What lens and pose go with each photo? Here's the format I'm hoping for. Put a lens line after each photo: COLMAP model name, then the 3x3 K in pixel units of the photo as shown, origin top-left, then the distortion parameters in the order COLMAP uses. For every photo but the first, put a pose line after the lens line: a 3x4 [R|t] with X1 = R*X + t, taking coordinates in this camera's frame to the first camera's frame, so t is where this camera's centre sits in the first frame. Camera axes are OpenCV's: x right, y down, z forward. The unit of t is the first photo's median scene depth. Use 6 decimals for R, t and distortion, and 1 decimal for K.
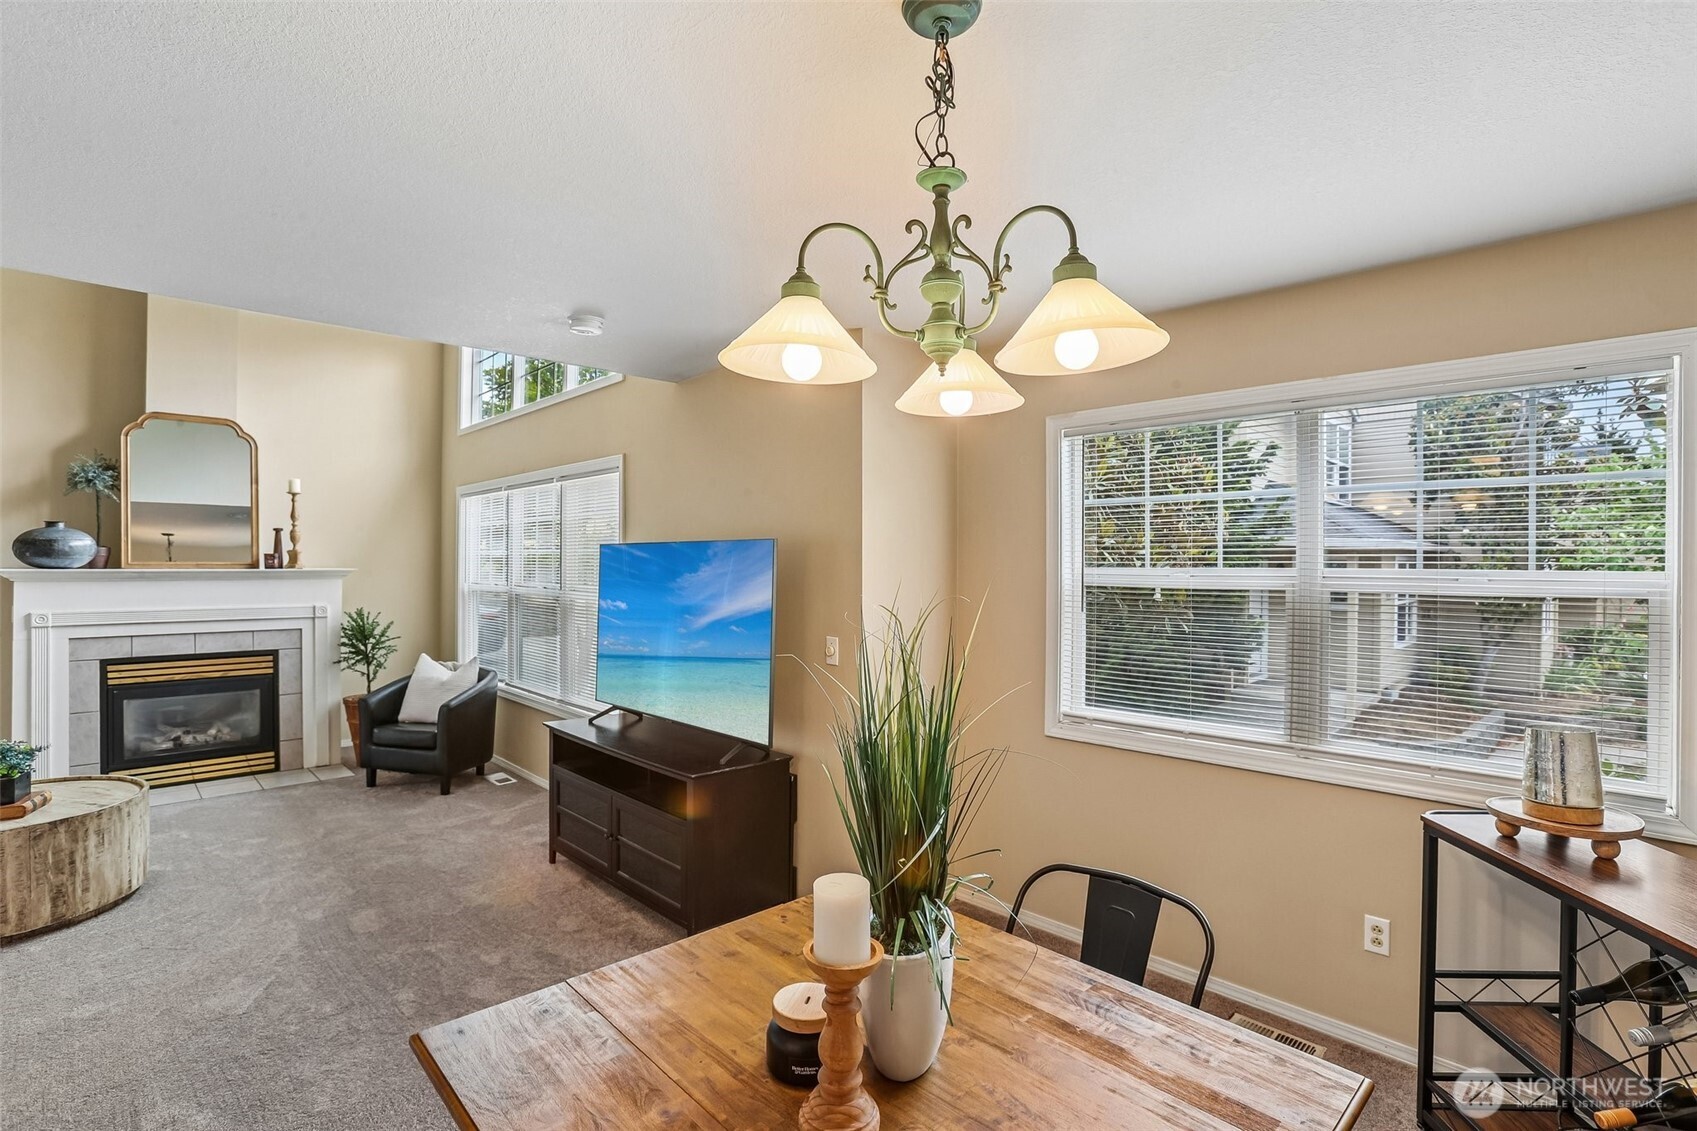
lens RADIAL K [[795.5, 0, 848.5], [0, 795.5, 565.5], [0, 0, 1]] dist [-0.066776, 0.023709]
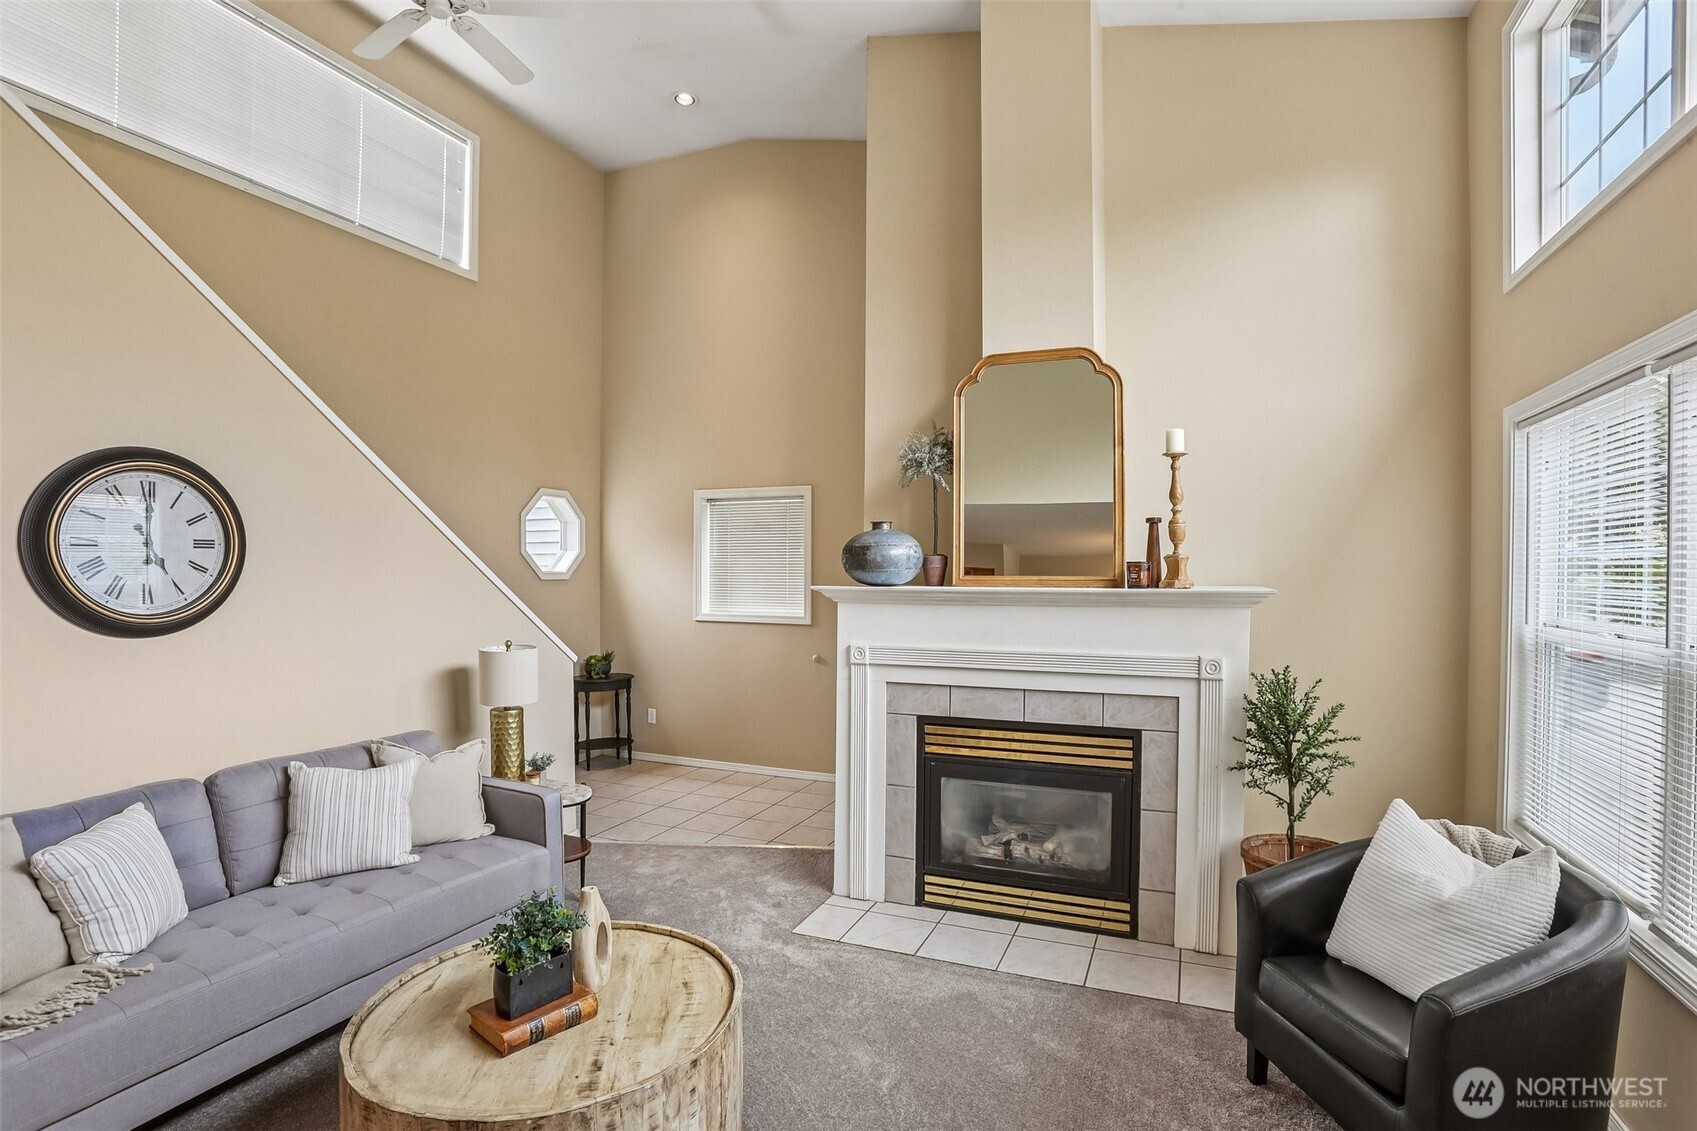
lens RADIAL K [[813.2, 0, 850.3], [0, 813.2, 582.1], [0, 0, 1]] dist [-0.089027, 0.036541]
pose [[0.387293, 0.004760, -0.921944, -0.290621], [-0.001824, 0.999989, 0.004396, -0.002566], [0.921955, -0.000021, 0.387298, 0.601376]]
